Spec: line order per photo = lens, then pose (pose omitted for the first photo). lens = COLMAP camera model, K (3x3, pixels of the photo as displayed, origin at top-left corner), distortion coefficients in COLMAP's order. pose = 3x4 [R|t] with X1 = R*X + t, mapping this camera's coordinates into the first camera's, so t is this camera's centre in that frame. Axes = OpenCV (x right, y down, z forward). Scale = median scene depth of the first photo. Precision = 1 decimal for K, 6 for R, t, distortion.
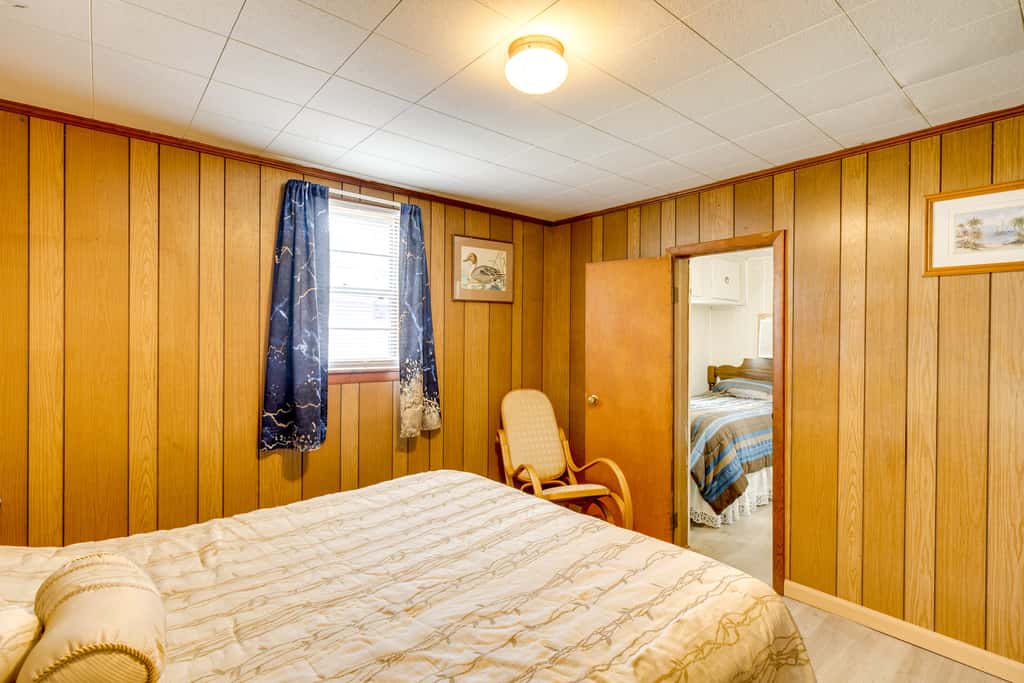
lens RADIAL K [[496.6, 0, 513.6], [0, 496.6, 340.1], [0, 0, 1]] dist [-0.000901, 0.001574]
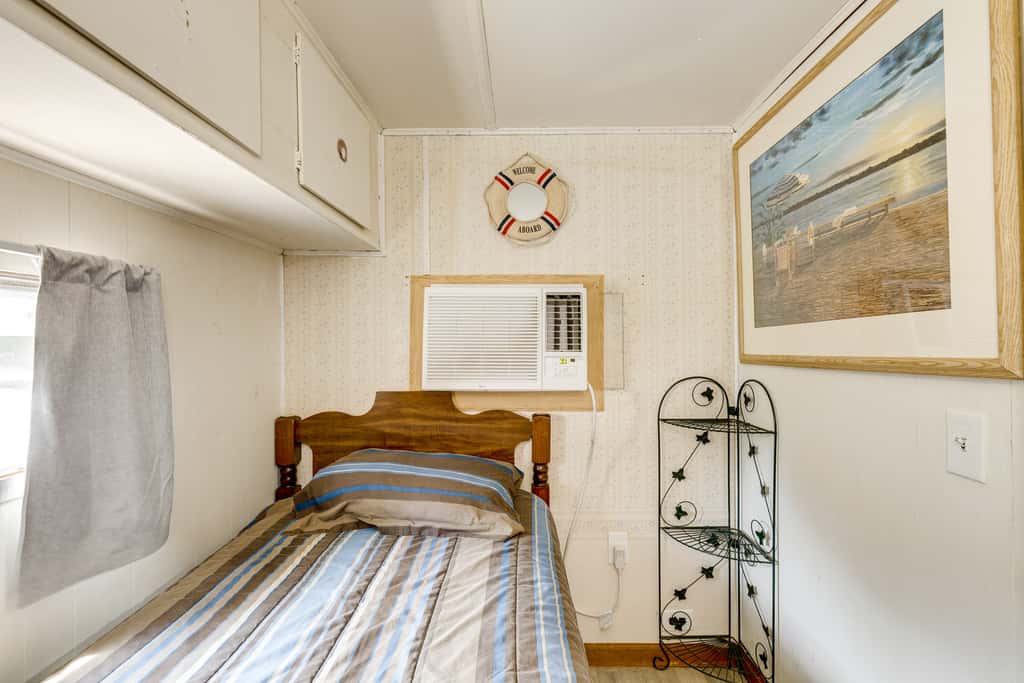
lens RADIAL K [[496.6, 0, 514.0], [0, 496.6, 337.7], [0, 0, 1]] dist [-0.000901, 0.001574]
pose [[0.661317, -0.001932, 0.750104, 0.358549], [0.004014, 0.999991, -0.000964, -0.003989], [-0.750096, 0.003649, 0.661319, 0.959529]]
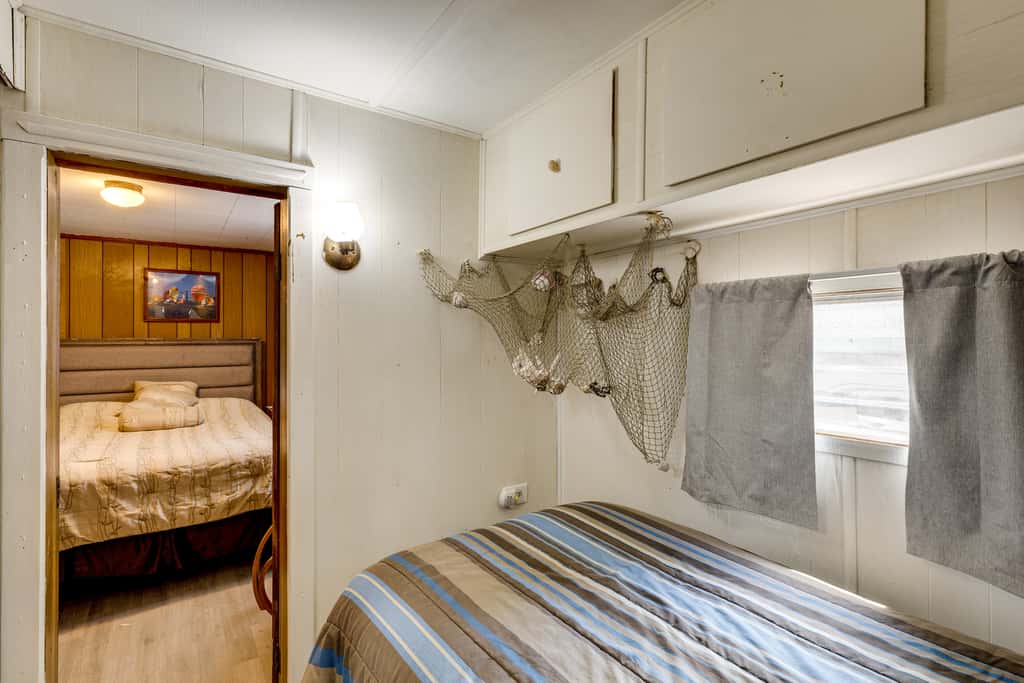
lens RADIAL K [[496.6, 0, 519.4], [0, 496.6, 338.6], [0, 0, 1]] dist [-0.000901, 0.001574]
pose [[-0.094215, -0.007521, -0.995523, 0.474308], [-0.003607, 0.999967, -0.007213, -0.003279], [0.995545, 0.002911, -0.094239, 1.004261]]
